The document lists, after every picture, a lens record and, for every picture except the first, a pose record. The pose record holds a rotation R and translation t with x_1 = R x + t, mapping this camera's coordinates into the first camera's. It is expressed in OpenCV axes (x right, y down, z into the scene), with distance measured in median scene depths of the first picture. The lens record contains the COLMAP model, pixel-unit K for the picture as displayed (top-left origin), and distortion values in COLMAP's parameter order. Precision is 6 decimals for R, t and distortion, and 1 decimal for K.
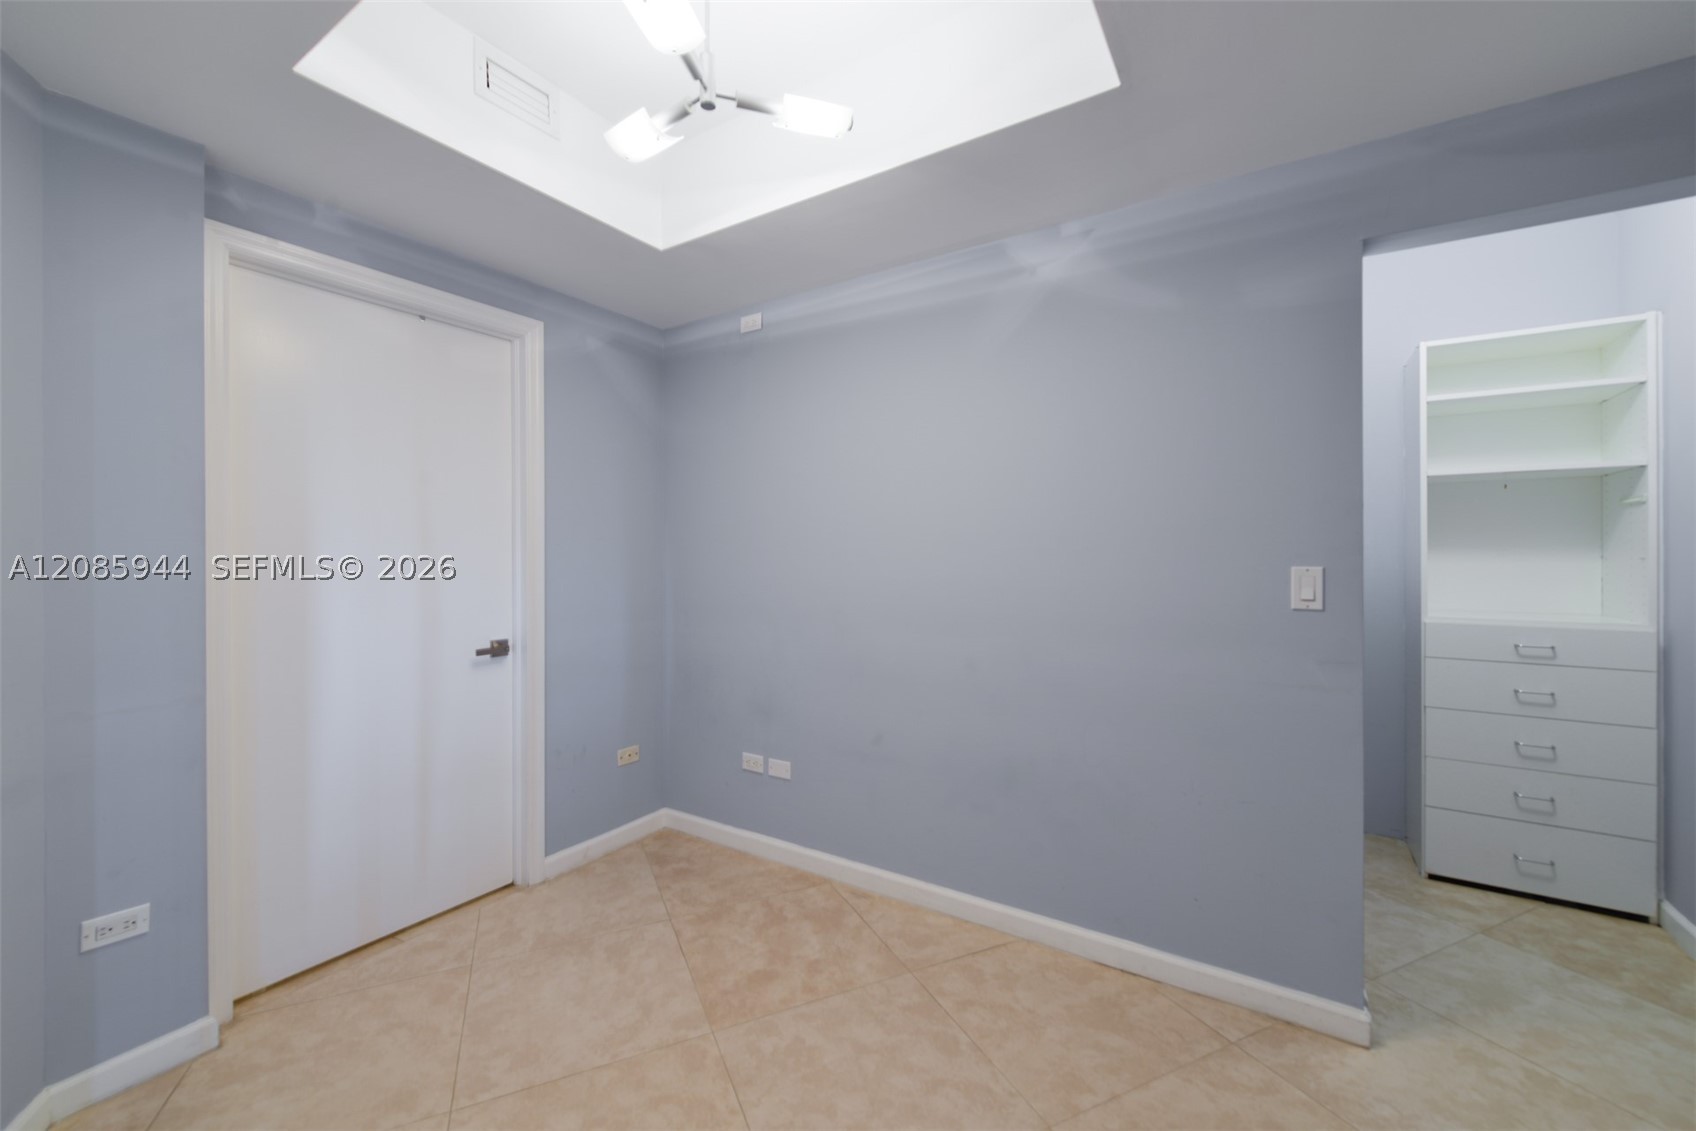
lens RADIAL K [[670.5, 0, 841.1], [0, 670.5, 559.8], [0, 0, 1]] dist [0.002183, 0.000016]
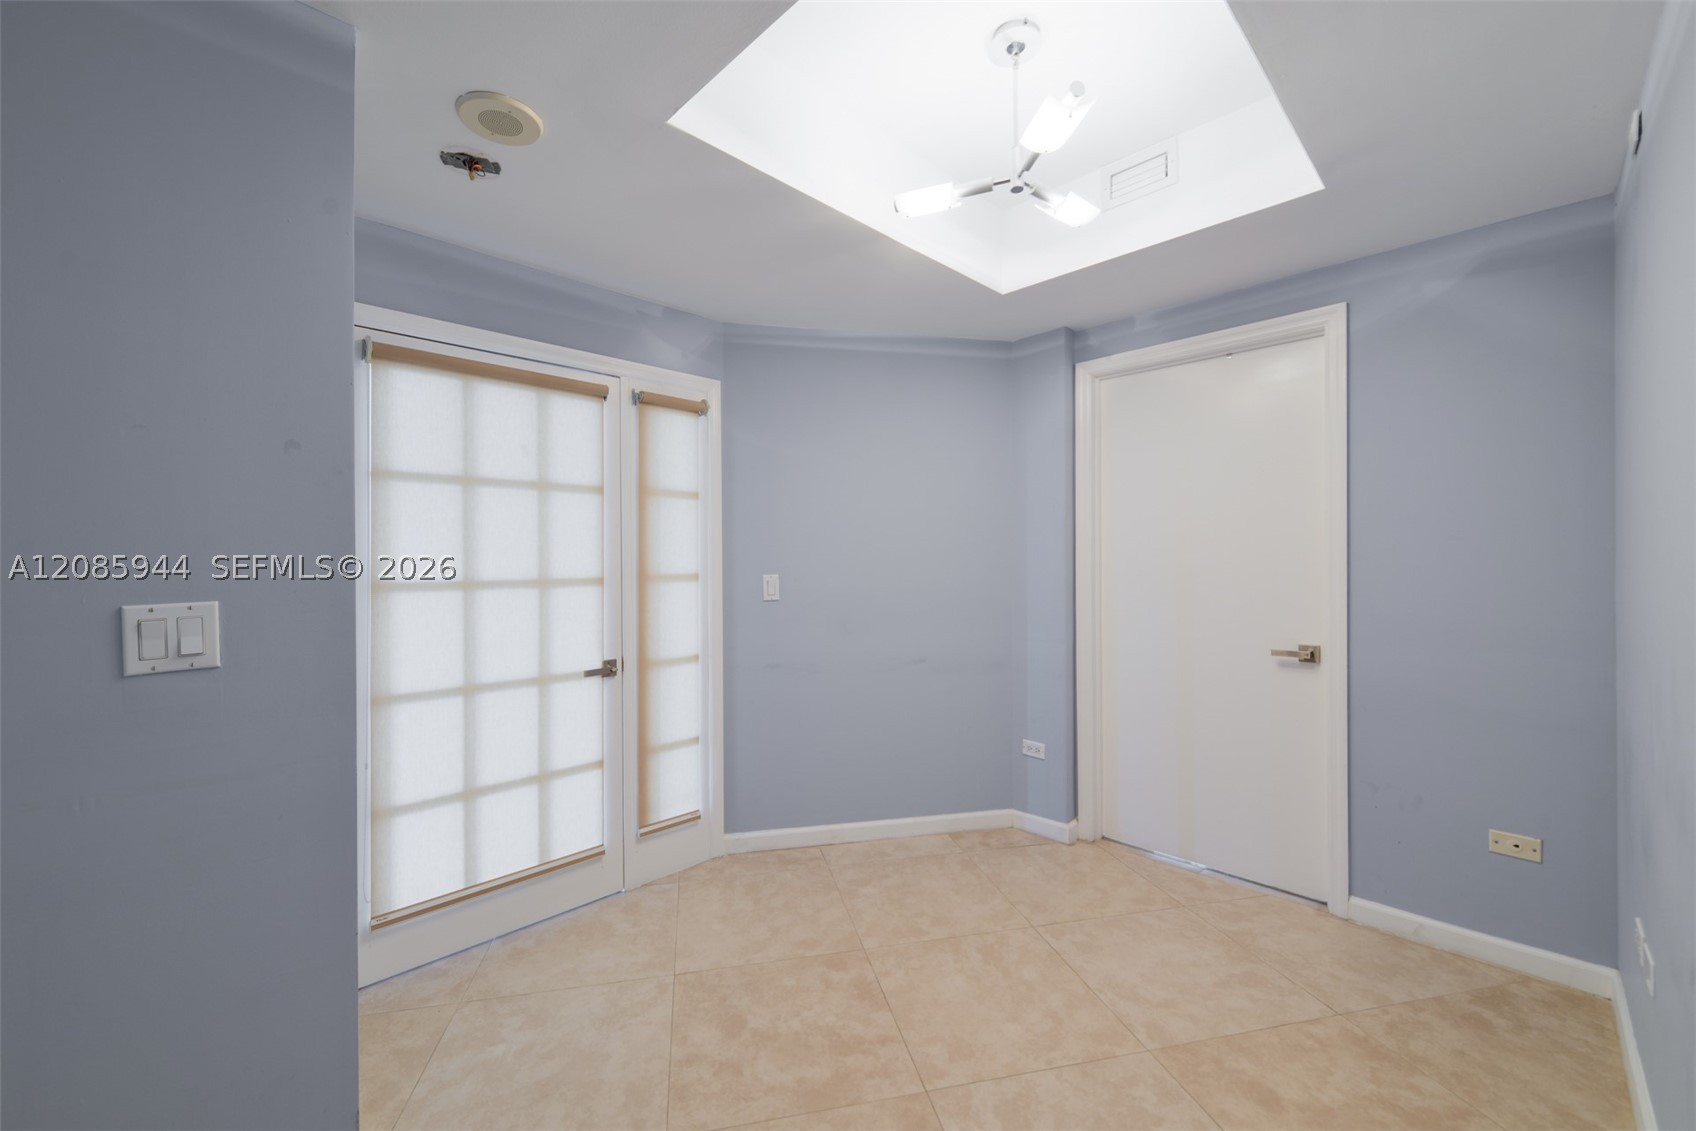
lens RADIAL K [[670.5, 0, 841.1], [0, 670.5, 559.8], [0, 0, 1]] dist [0.002183, 0.000016]
pose [[-0.207218, 0.005148, -0.978281, 0.847438], [0.001576, 0.999987, 0.004929, -0.016452], [0.978293, -0.000521, -0.207224, 0.758032]]
